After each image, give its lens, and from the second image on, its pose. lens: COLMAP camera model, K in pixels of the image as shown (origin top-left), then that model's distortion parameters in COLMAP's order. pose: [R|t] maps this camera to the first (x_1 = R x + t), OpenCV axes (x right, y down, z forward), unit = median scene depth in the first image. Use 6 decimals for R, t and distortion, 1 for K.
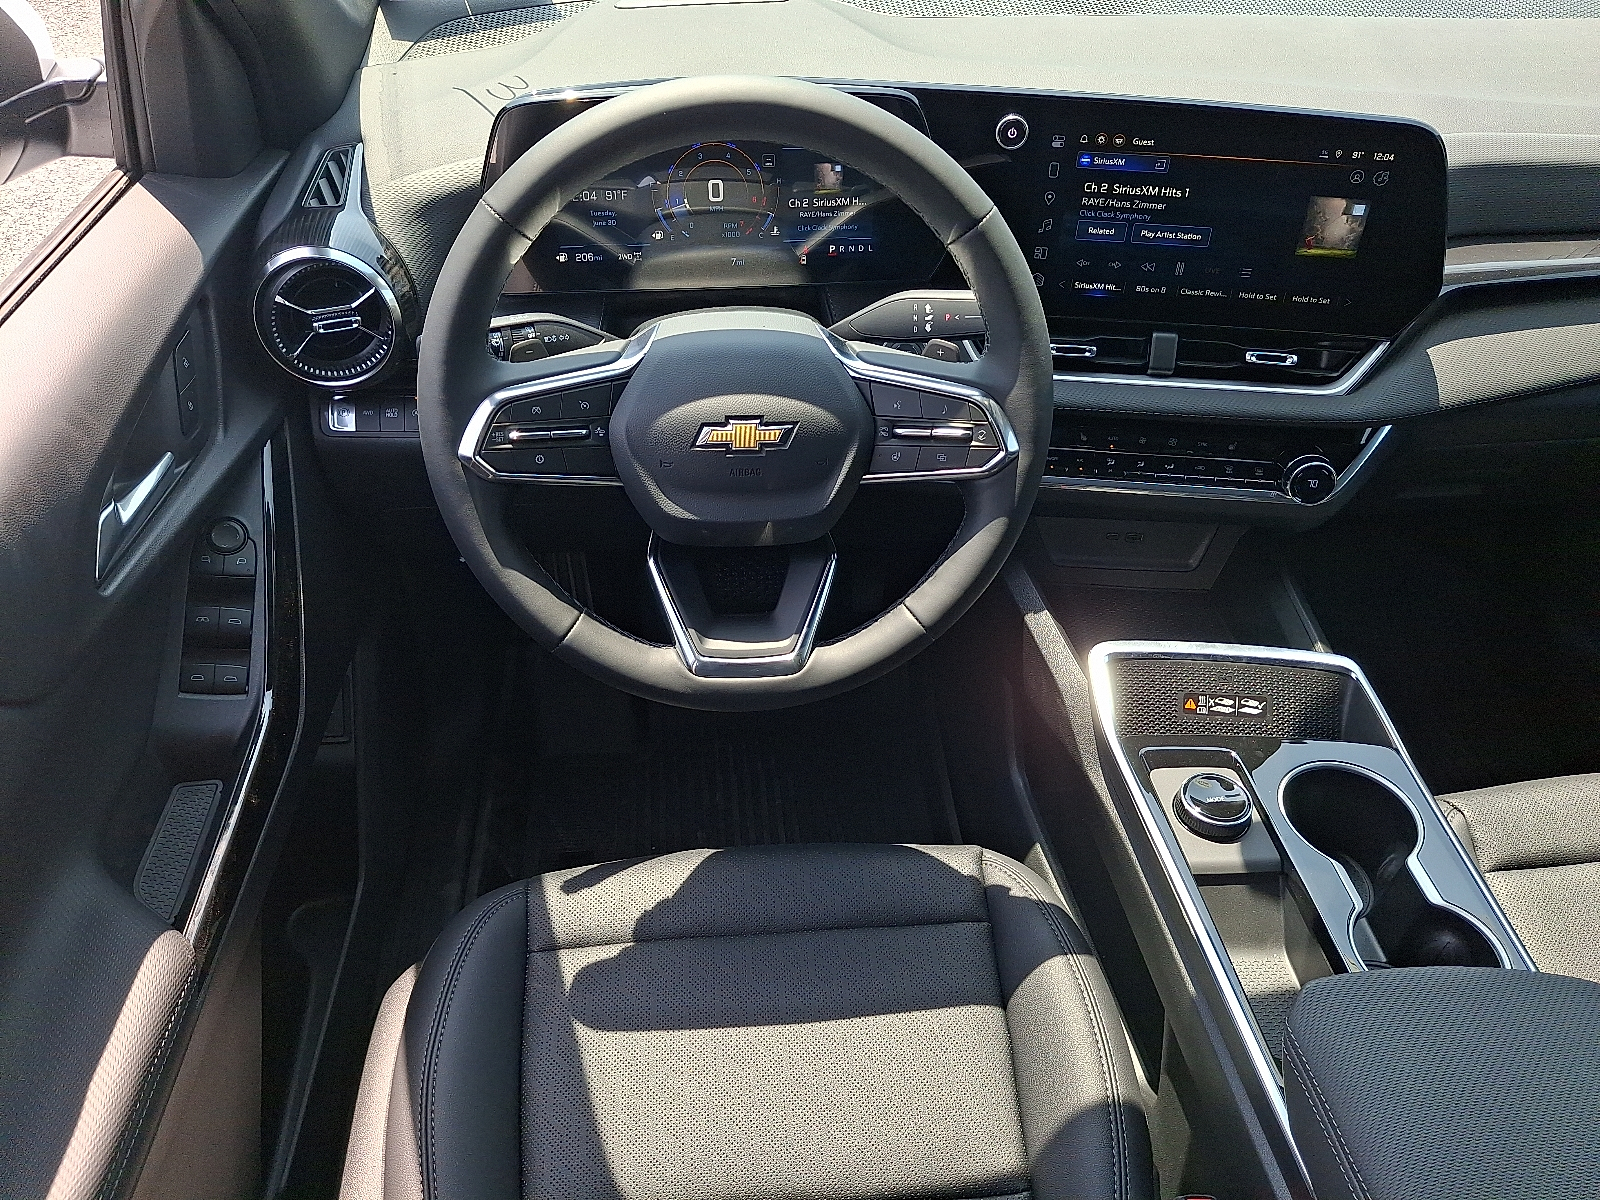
lens RADIAL K [[1200.7, 0, 800.0], [0, 1200.7, 600.0], [0, 0, 1]] dist [0.101973, -0.228511]
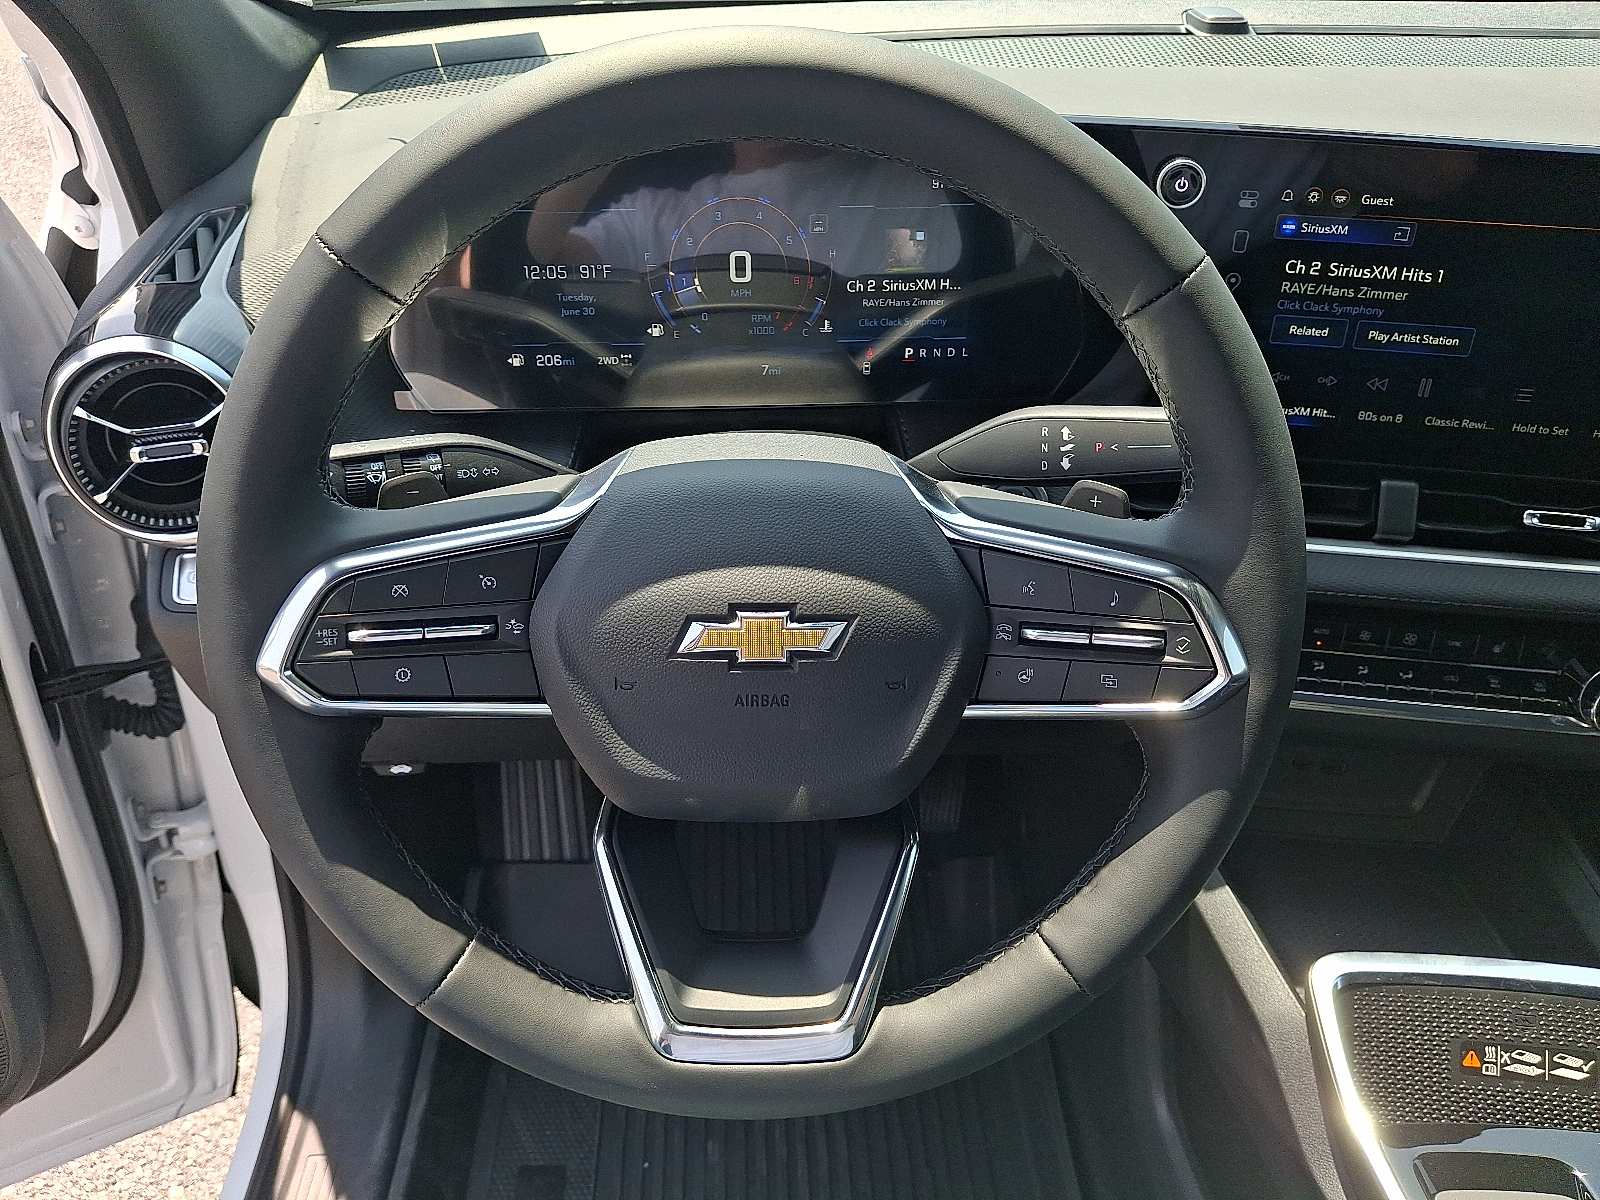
lens RADIAL K [[1287.4, 0, 800.0], [0, 1287.4, 600.0], [0, 0, 1]] dist [-0.008695, -0.007158]
pose [[0.999009, 0.017294, -0.041014, -0.003413], [-0.022320, 0.991852, -0.125425, -0.072639], [0.038510, 0.126216, 0.991255, 0.364168]]
